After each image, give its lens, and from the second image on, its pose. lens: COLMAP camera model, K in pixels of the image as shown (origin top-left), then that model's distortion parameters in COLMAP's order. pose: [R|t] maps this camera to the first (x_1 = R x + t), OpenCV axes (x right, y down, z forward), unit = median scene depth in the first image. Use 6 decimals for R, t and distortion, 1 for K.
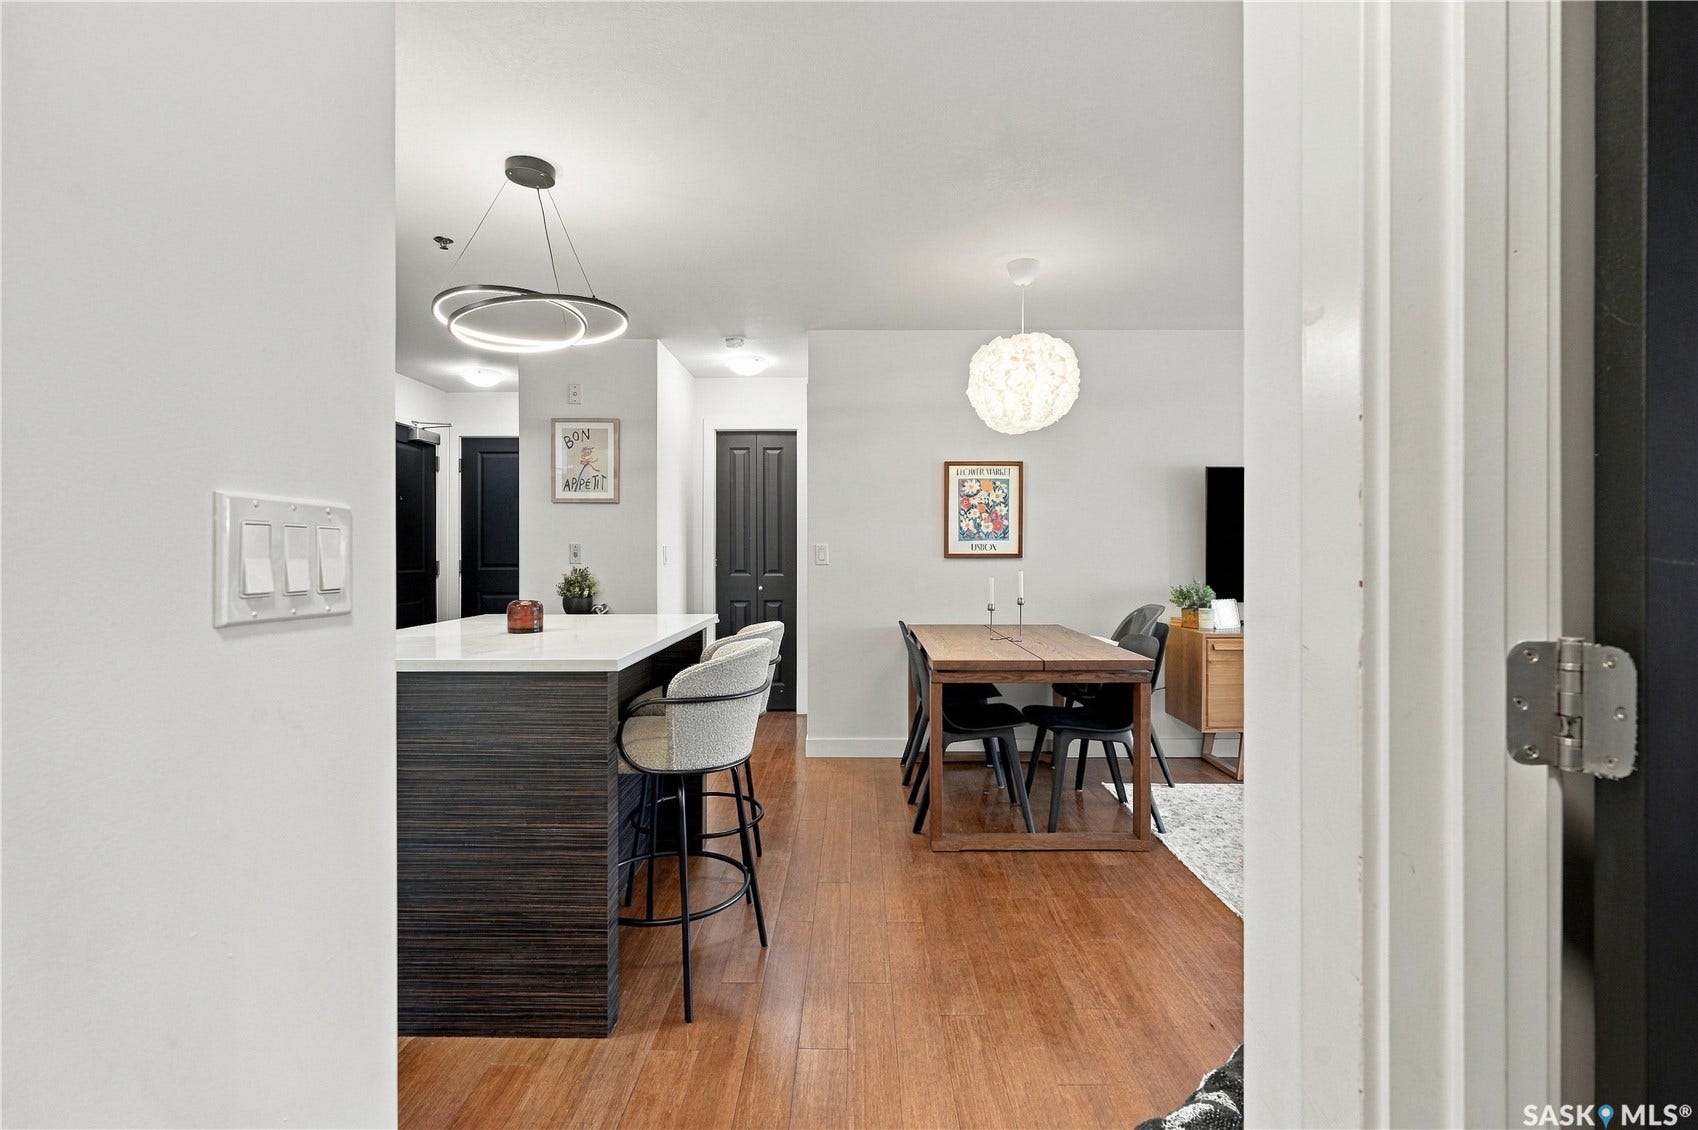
lens RADIAL K [[770.5, 0, 853.9], [0, 770.5, 548.4], [0, 0, 1]] dist [-0.002200, 0.000265]
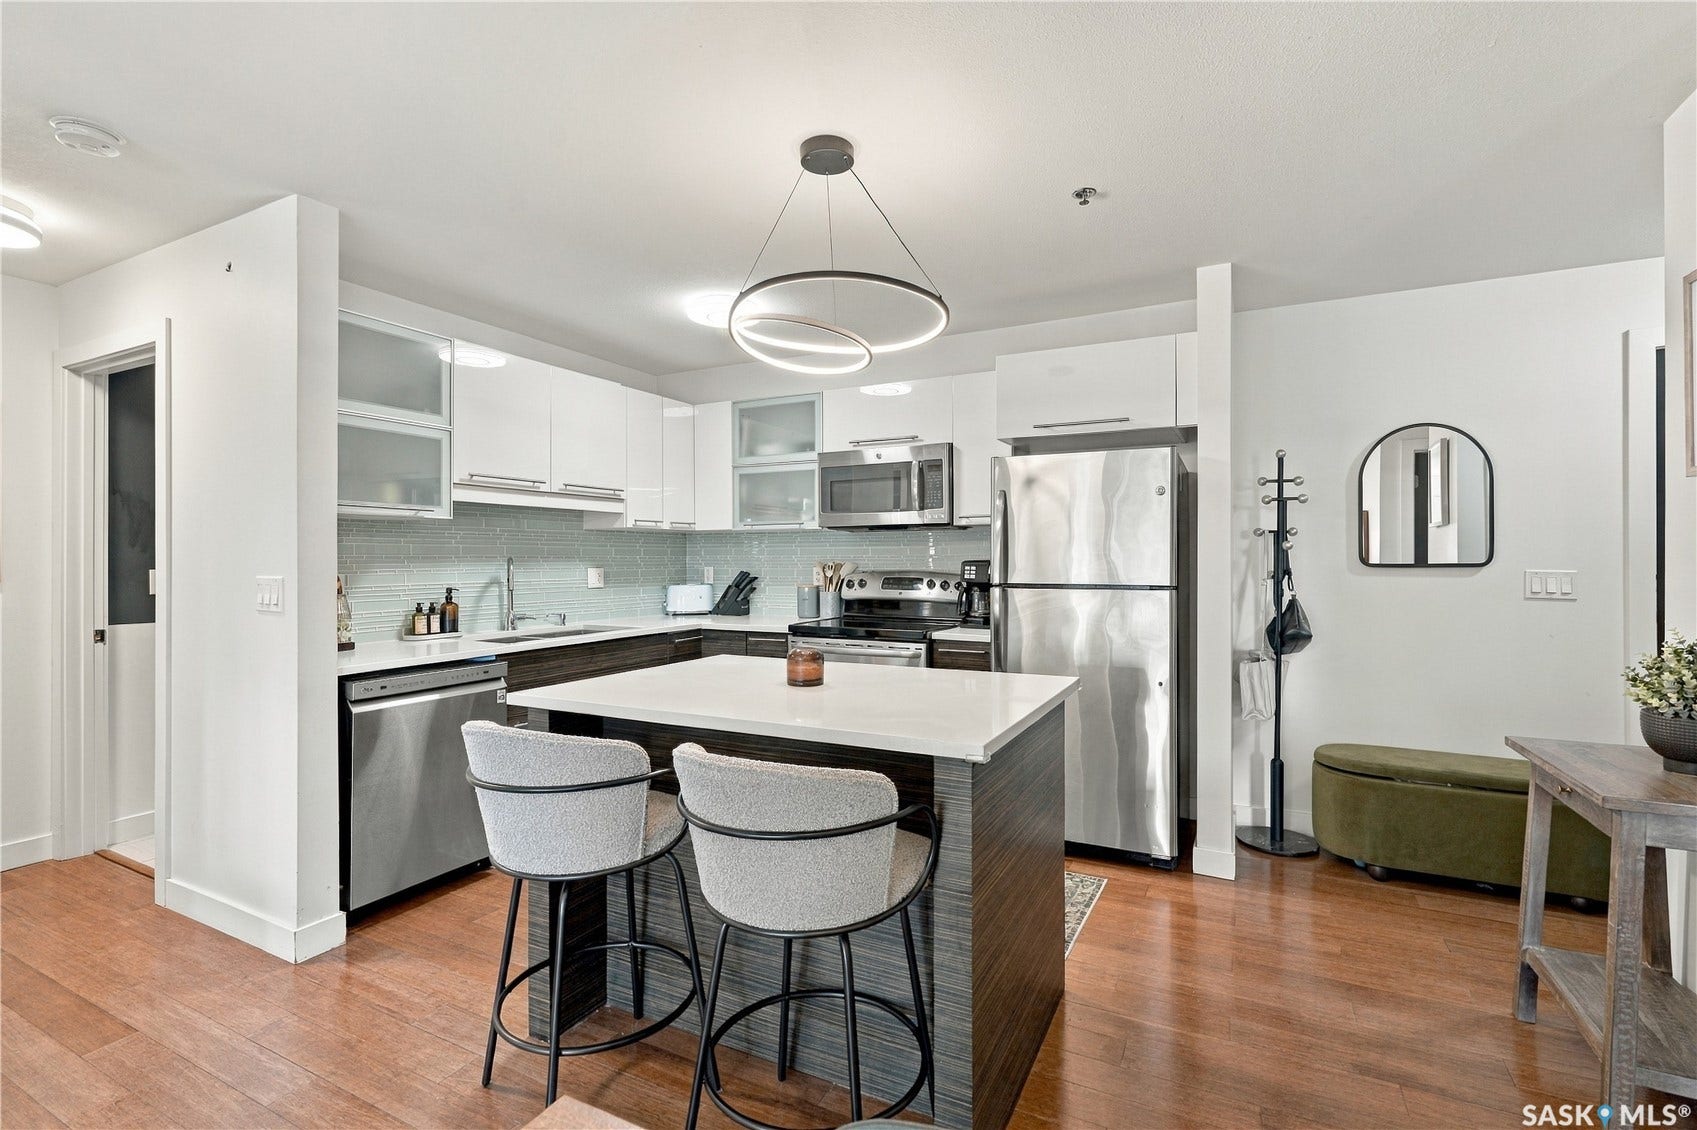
lens RADIAL K [[765.3, 0, 852.6], [0, 765.3, 558.6], [0, 0, 1]] dist [-0.001109, 0.000119]
pose [[-0.452070, -0.002447, -0.891979, 0.191970], [0.008588, 0.999938, -0.007096, -0.017456], [0.891941, -0.010868, -0.452021, 0.812054]]
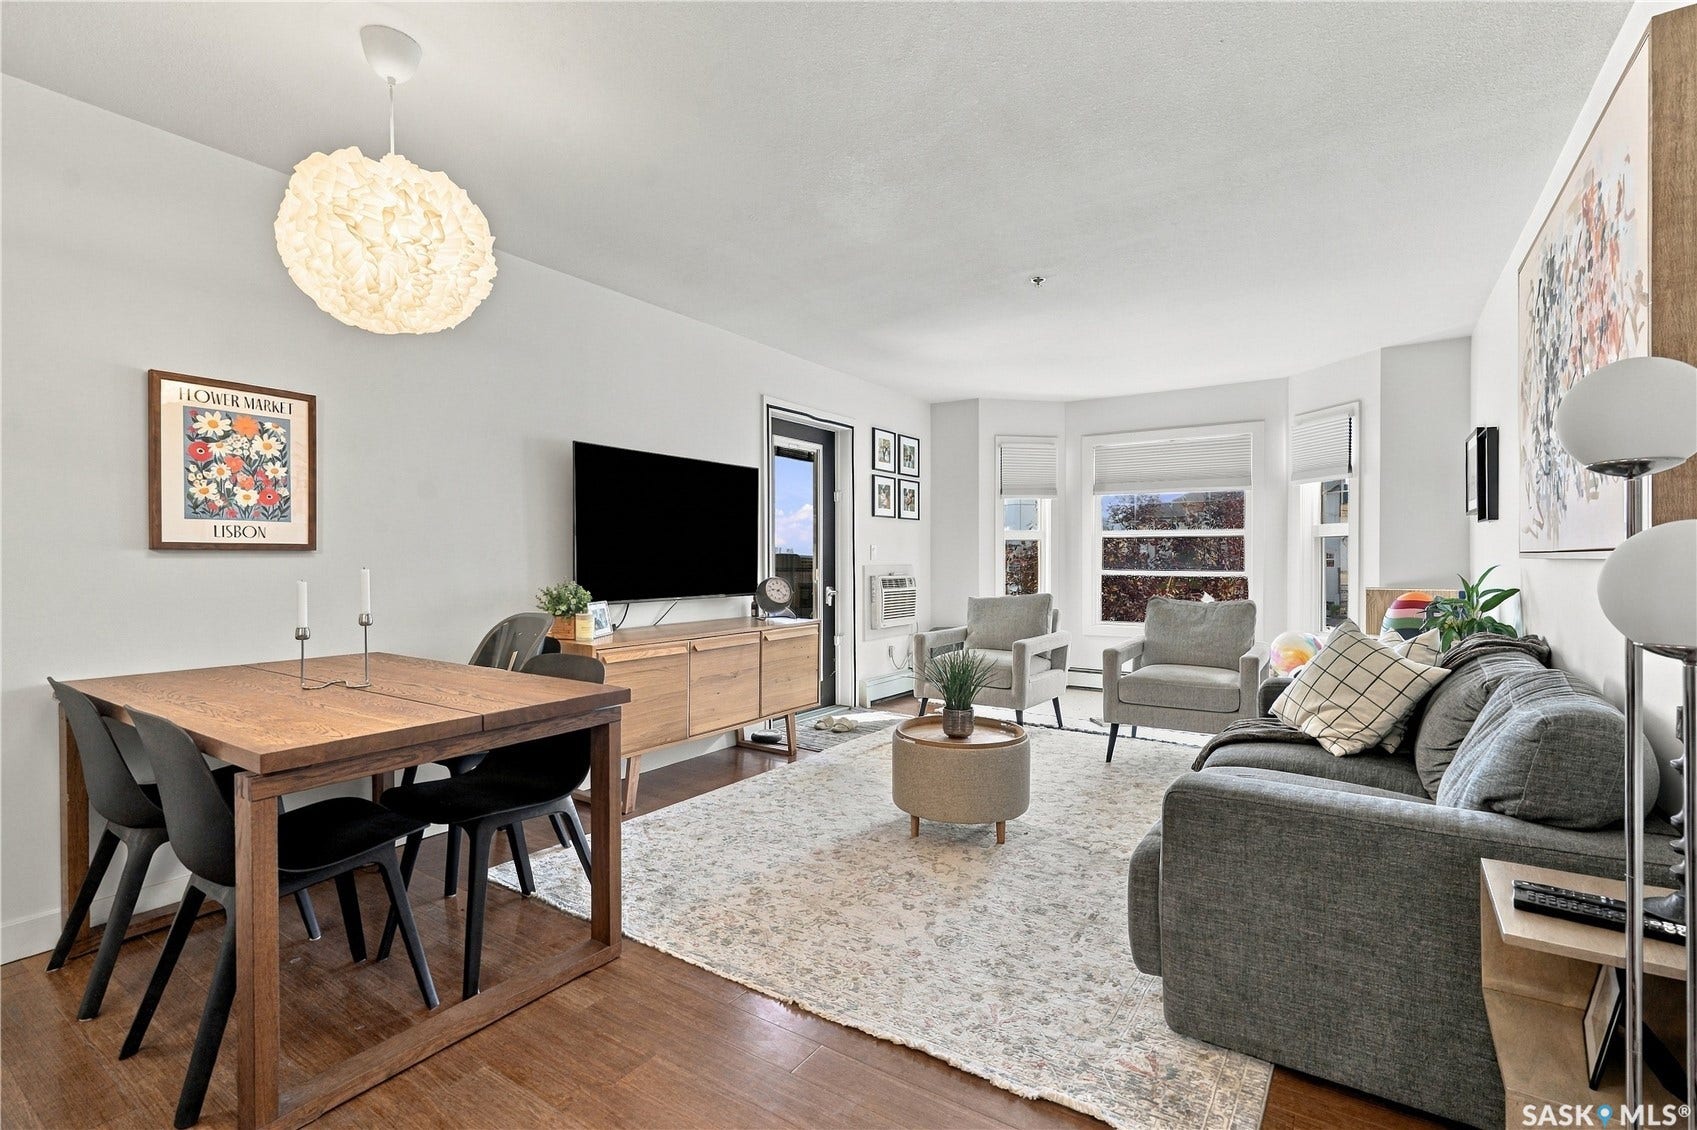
lens RADIAL K [[770.9, 0, 853.9], [0, 770.9, 569.7], [0, 0, 1]] dist [0.000040, 0.000306]
pose [[0.550882, -0.011512, 0.834504, -0.061649], [-0.004914, 0.999843, 0.017037, 0.014763], [-0.834569, -0.013486, 0.550739, 0.294325]]
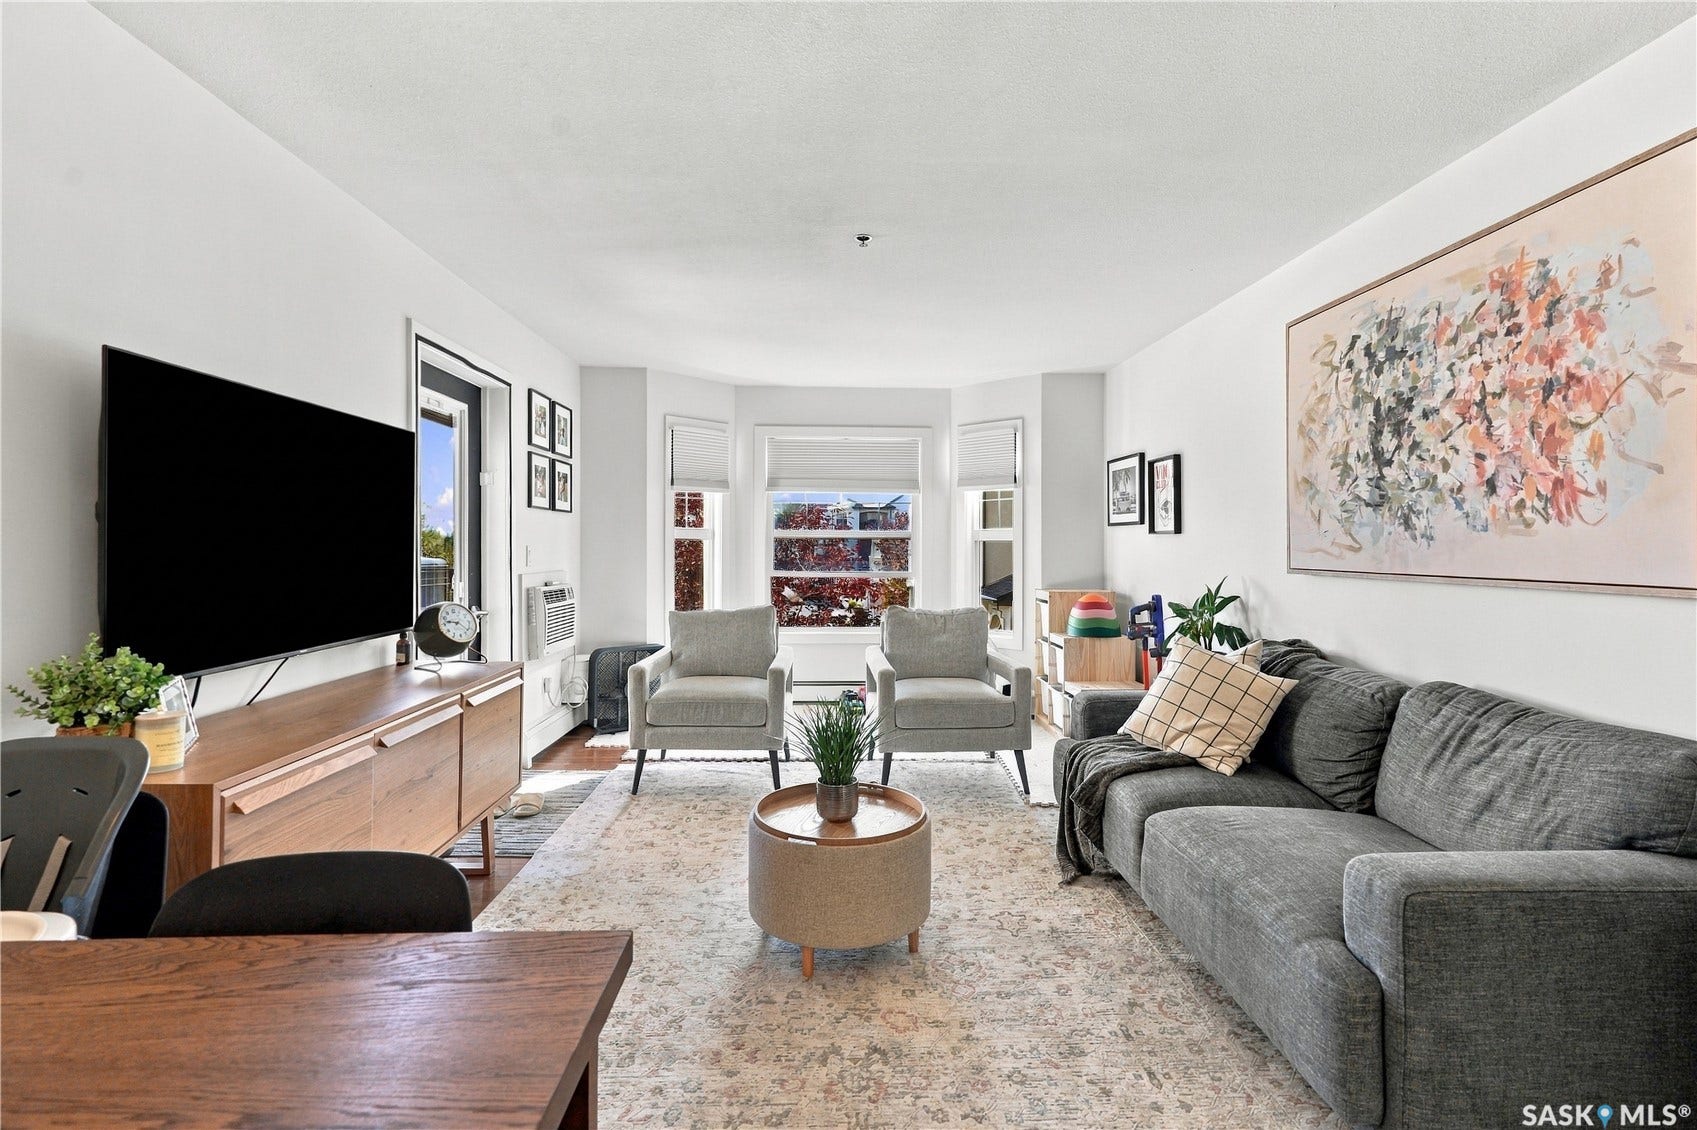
lens RADIAL K [[781.3, 0, 856.8], [0, 781.3, 547.6], [0, 0, 1]] dist [-0.000956, 0.000158]
pose [[-0.047250, -0.001911, 0.998881, 0.046379], [-0.008405, 0.999964, 0.001515, -0.008586], [-0.998848, -0.008324, -0.047264, 0.627727]]
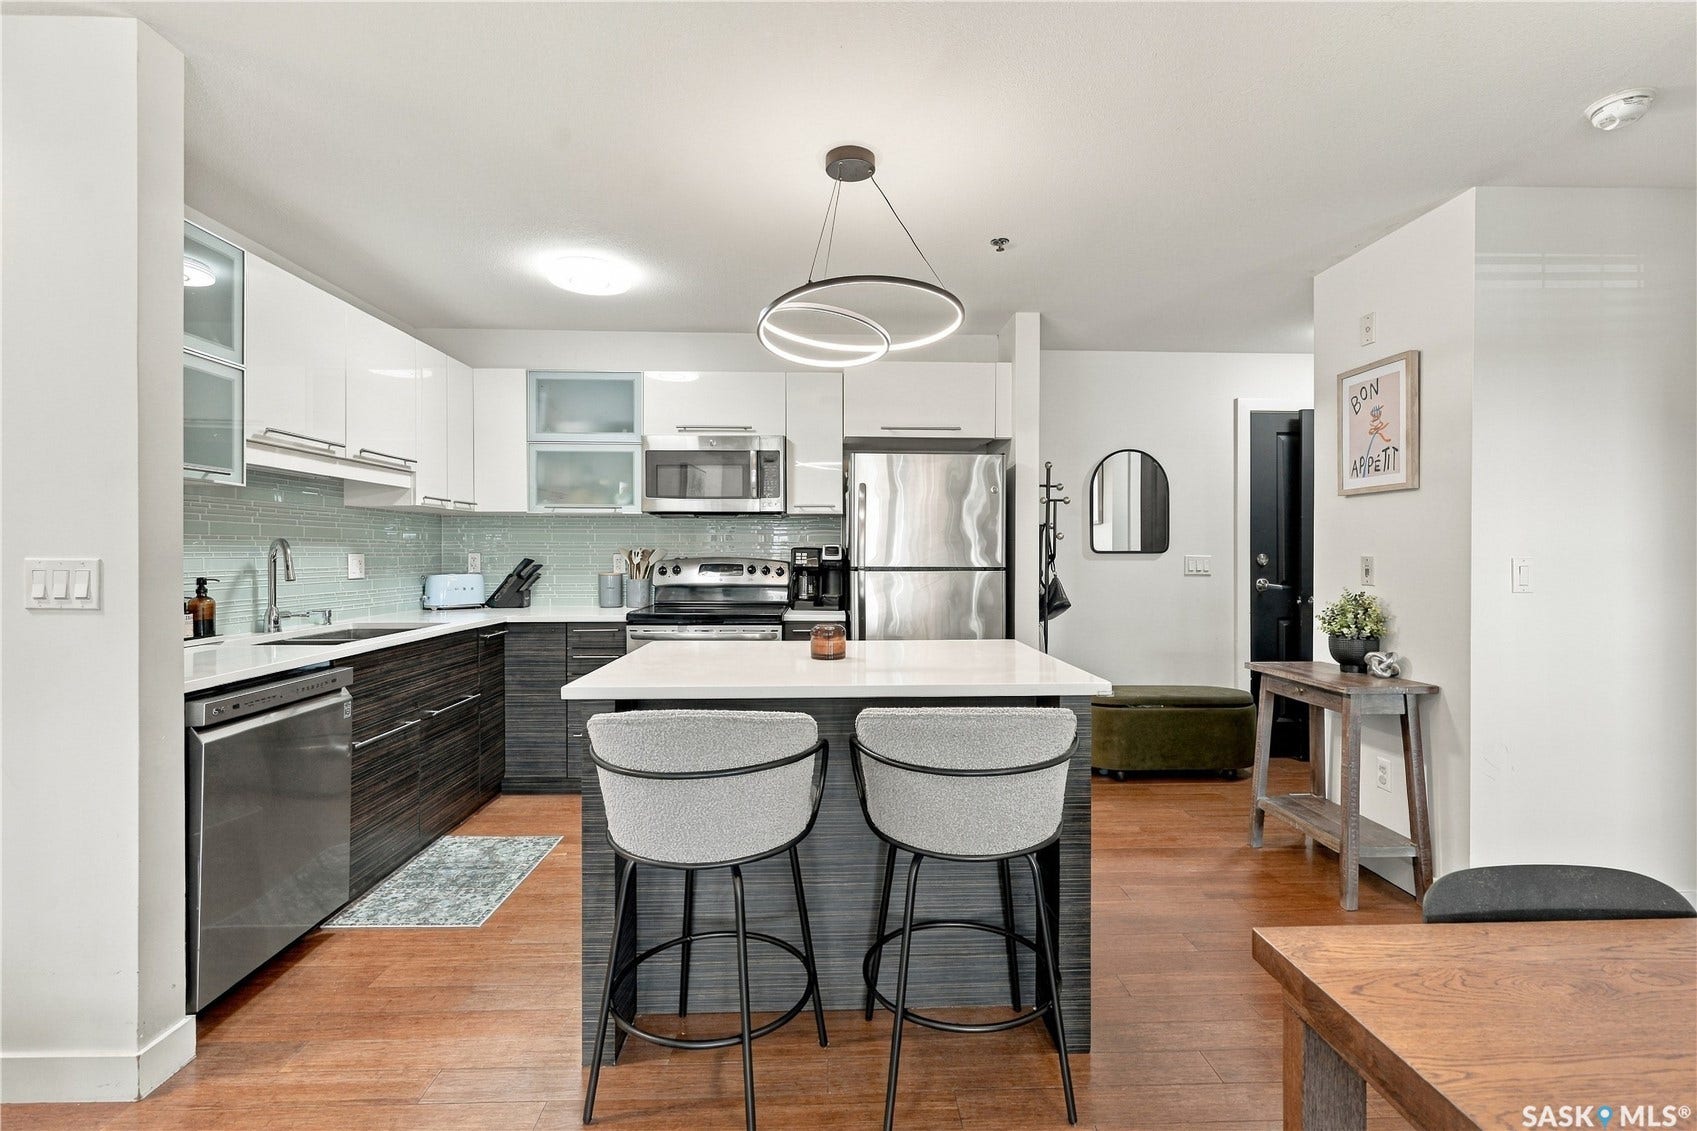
lens RADIAL K [[763.3, 0, 850.6], [0, 763.3, 555.6], [0, 0, 1]] dist [0.000876, 0.000038]
pose [[0.040005, 0.001766, -0.999198, 0.288229], [0.006760, 0.999975, 0.002038, -0.011313], [0.999177, -0.006836, 0.039992, 0.553686]]
